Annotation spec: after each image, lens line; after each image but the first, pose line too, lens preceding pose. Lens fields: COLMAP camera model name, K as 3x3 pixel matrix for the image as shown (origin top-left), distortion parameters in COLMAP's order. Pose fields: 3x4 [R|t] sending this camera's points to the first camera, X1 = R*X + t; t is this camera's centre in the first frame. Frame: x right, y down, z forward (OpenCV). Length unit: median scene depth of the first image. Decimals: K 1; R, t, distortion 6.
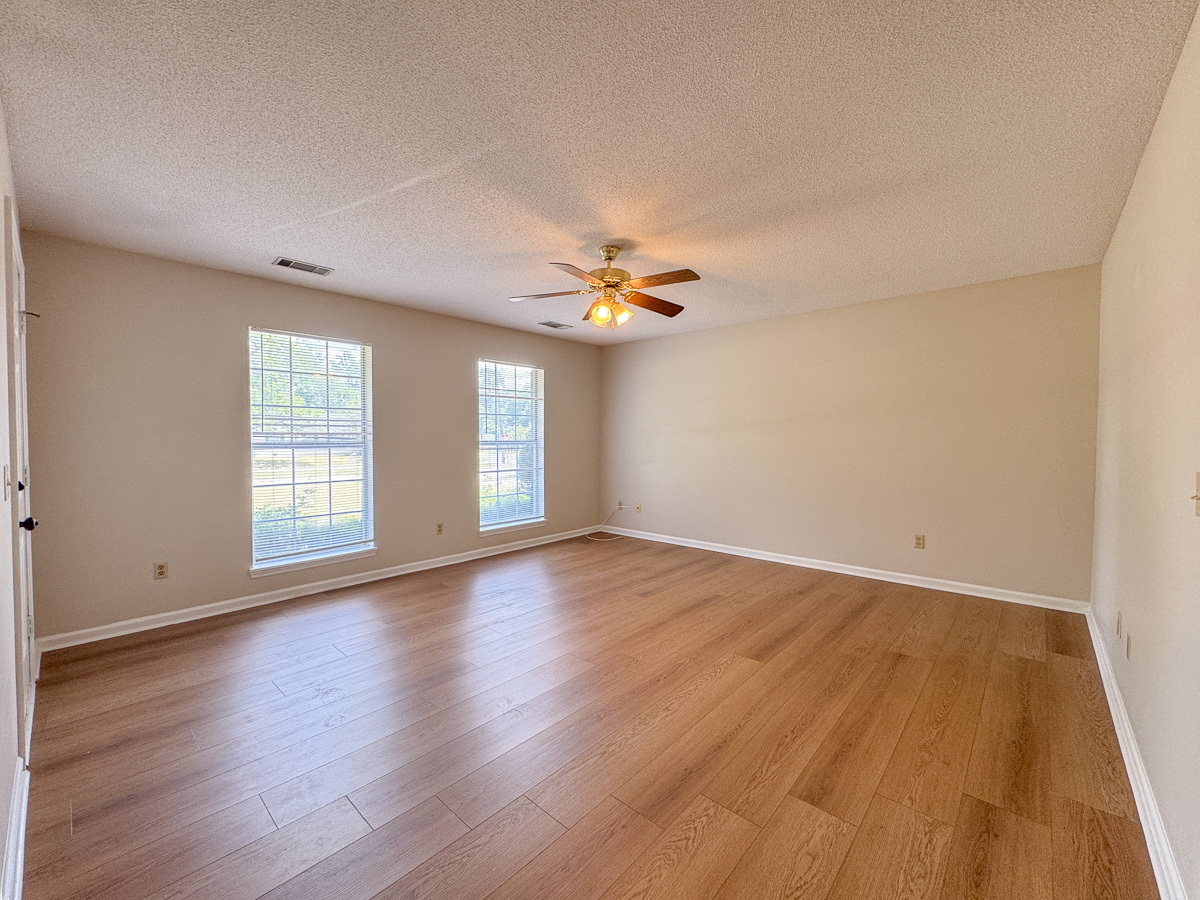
lens RADIAL K [[484.1, 0, 600.0], [0, 484.1, 450.0], [0, 0, 1]] dist [0.000108, 0.000010]
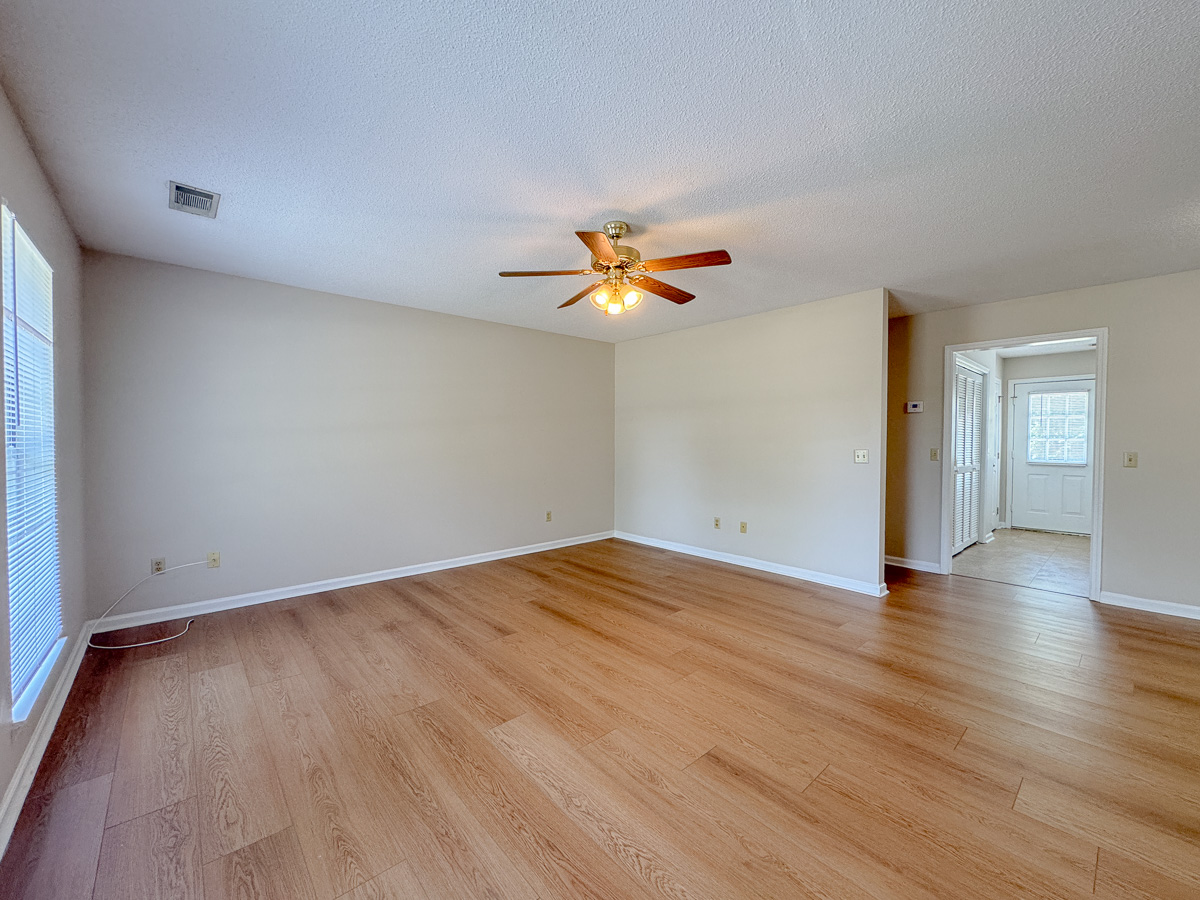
lens RADIAL K [[484.1, 0, 600.0], [0, 484.1, 450.0], [0, 0, 1]] dist [0.000108, 0.000010]
pose [[0.119509, -0.024996, 0.992518, -0.712792], [0.026204, 0.999414, 0.022014, -0.020909], [-0.992487, 0.023377, 0.120094, 0.763794]]
